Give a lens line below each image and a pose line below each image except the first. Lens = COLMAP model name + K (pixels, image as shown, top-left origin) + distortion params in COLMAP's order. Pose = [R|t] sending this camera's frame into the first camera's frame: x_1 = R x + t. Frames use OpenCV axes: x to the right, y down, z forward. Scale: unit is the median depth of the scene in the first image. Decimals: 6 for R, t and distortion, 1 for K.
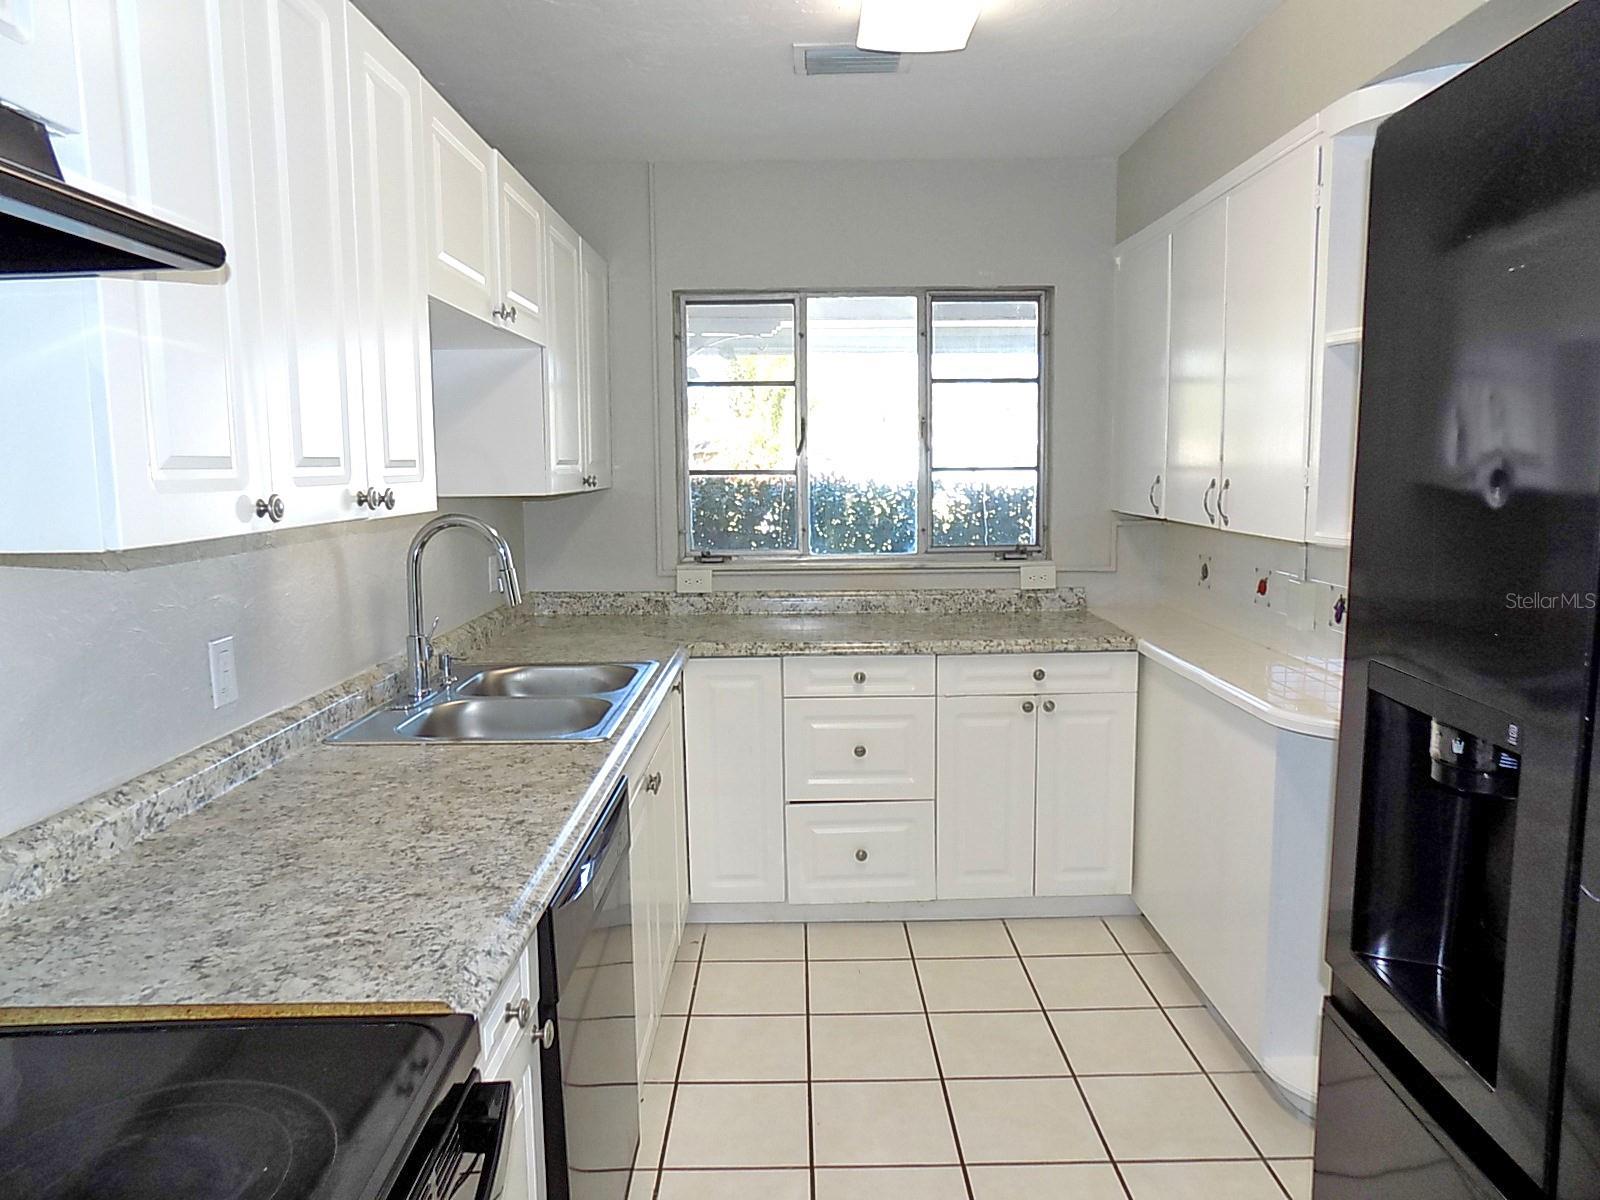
lens RADIAL K [[1078.6, 0, 816.7], [0, 1078.6, 592.5], [0, 0, 1]] dist [-0.039198, 0.023848]
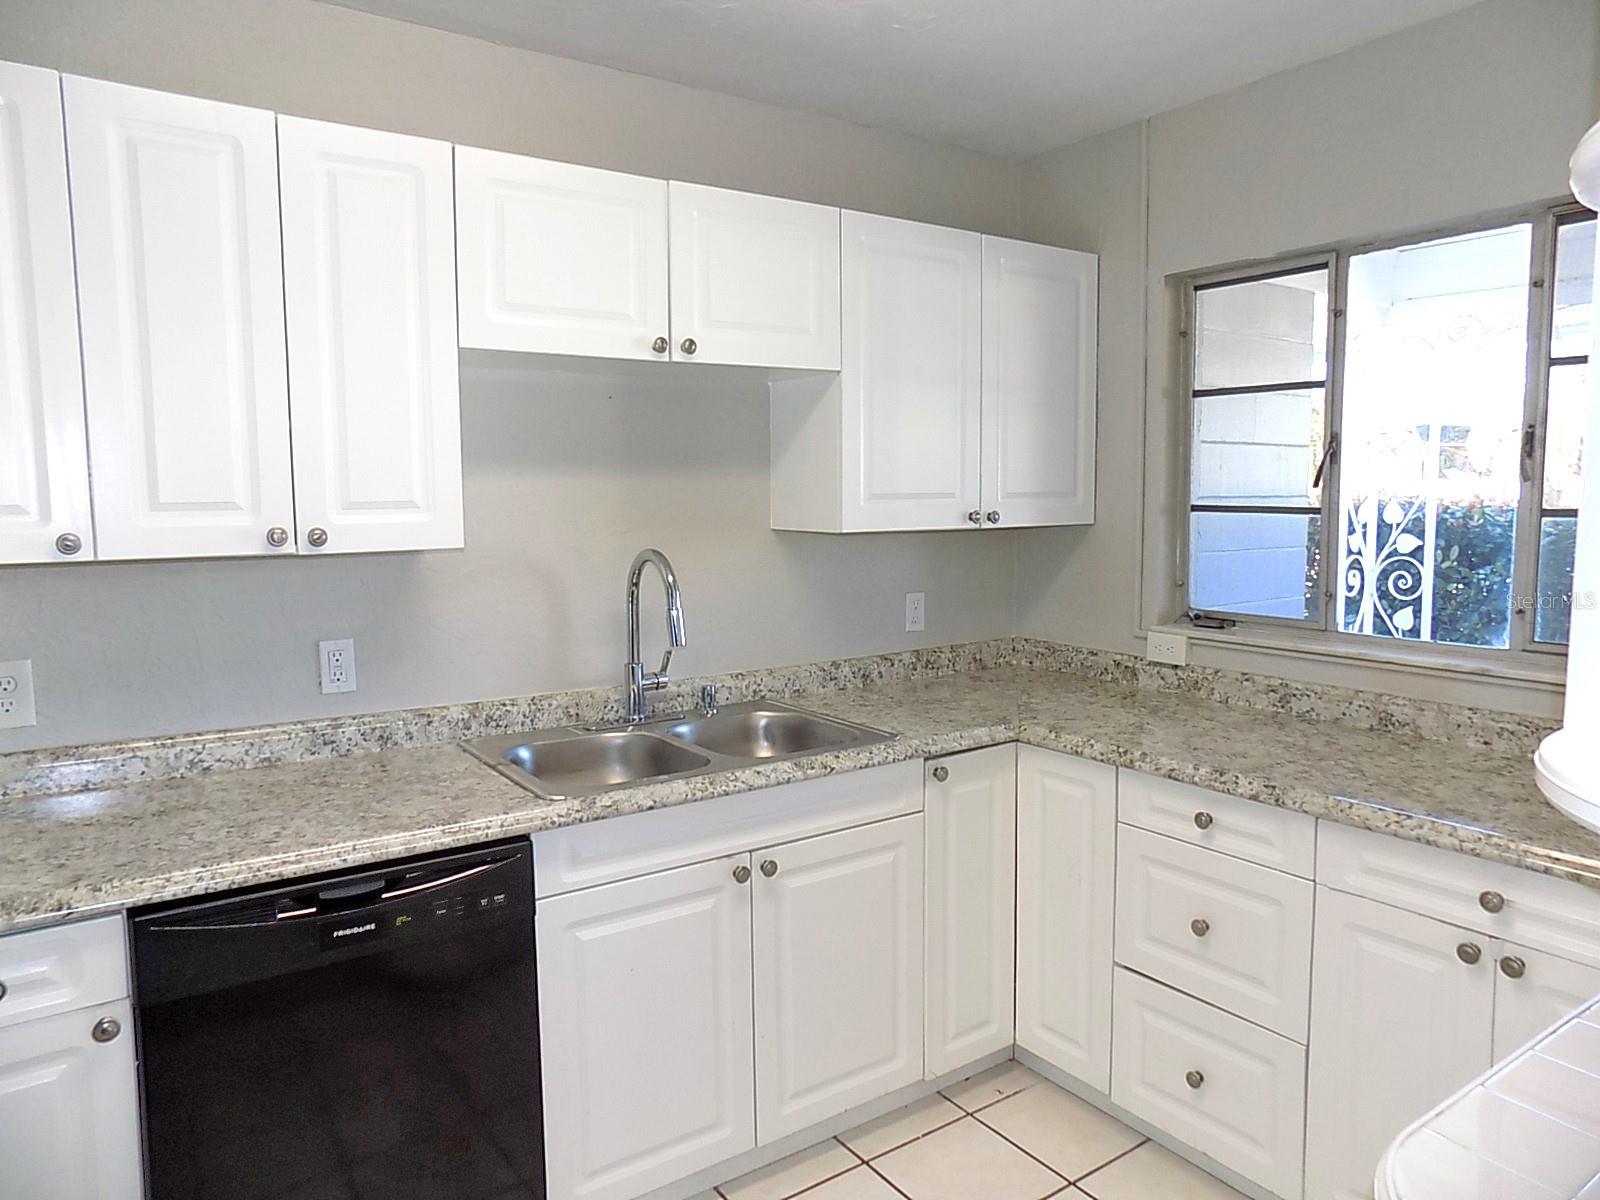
lens RADIAL K [[1078.6, 0, 814.9], [0, 1078.6, 595.7], [0, 0, 1]] dist [-0.039198, 0.023848]
pose [[0.561517, 0.088846, -0.822682, 0.435766], [-0.098313, 0.994340, 0.040281, -0.062899], [0.821604, 0.058262, 0.567073, 0.407484]]
